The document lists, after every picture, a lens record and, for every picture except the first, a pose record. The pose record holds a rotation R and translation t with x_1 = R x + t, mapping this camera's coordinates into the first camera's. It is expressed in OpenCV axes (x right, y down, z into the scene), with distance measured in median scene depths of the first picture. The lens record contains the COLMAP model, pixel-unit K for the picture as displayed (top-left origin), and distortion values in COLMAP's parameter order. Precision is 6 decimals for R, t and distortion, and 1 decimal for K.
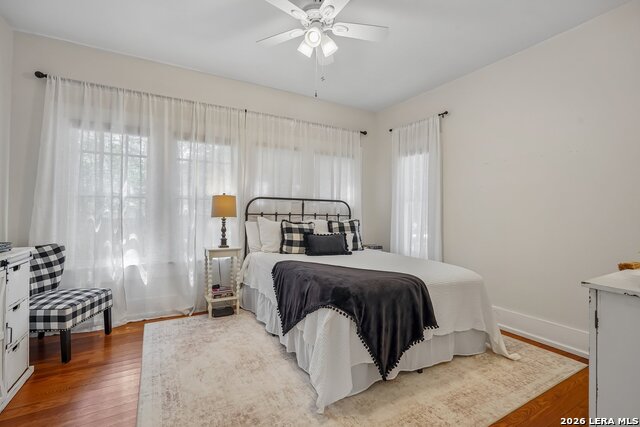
lens RADIAL K [[286.3, 0, 318.3], [0, 286.3, 207.2], [0, 0, 1]] dist [-0.013856, 0.000146]
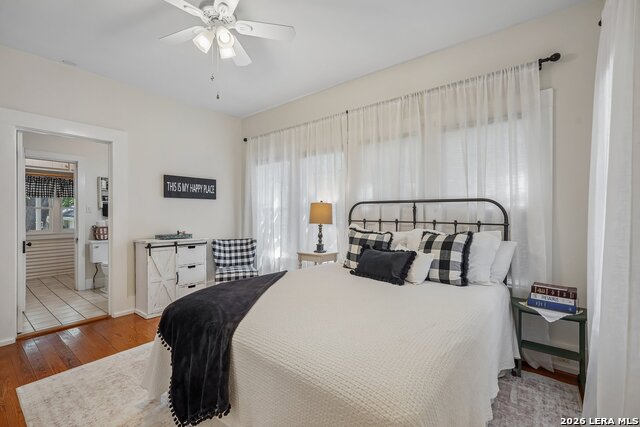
lens RADIAL K [[282.2, 0, 320.0], [0, 282.2, 213.5], [0, 0, 1]] dist [-0.001793, -0.000248]
pose [[0.388986, -0.018616, -0.921055, 0.613700], [0.016686, 0.999774, -0.013160, 0.011768], [0.921092, -0.010250, 0.389209, 0.593946]]
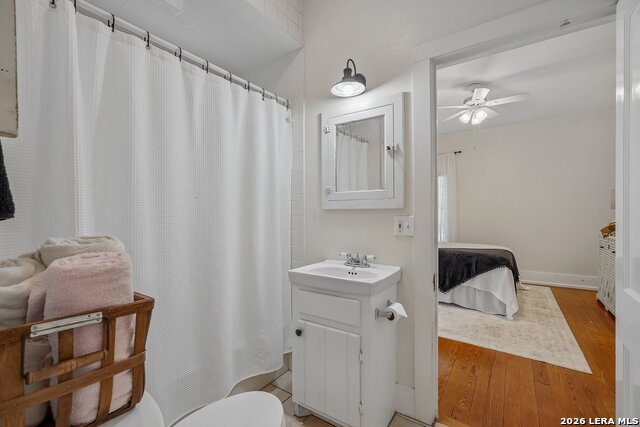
lens RADIAL K [[283.2, 0, 321.1], [0, 283.2, 215.4], [0, 0, 1]] dist [-0.017123, 0.008517]
pose [[0.895488, -0.015482, 0.444816, -1.031444], [0.007641, 0.999782, 0.019416, -0.016874], [-0.445020, -0.013988, 0.895411, -0.066533]]
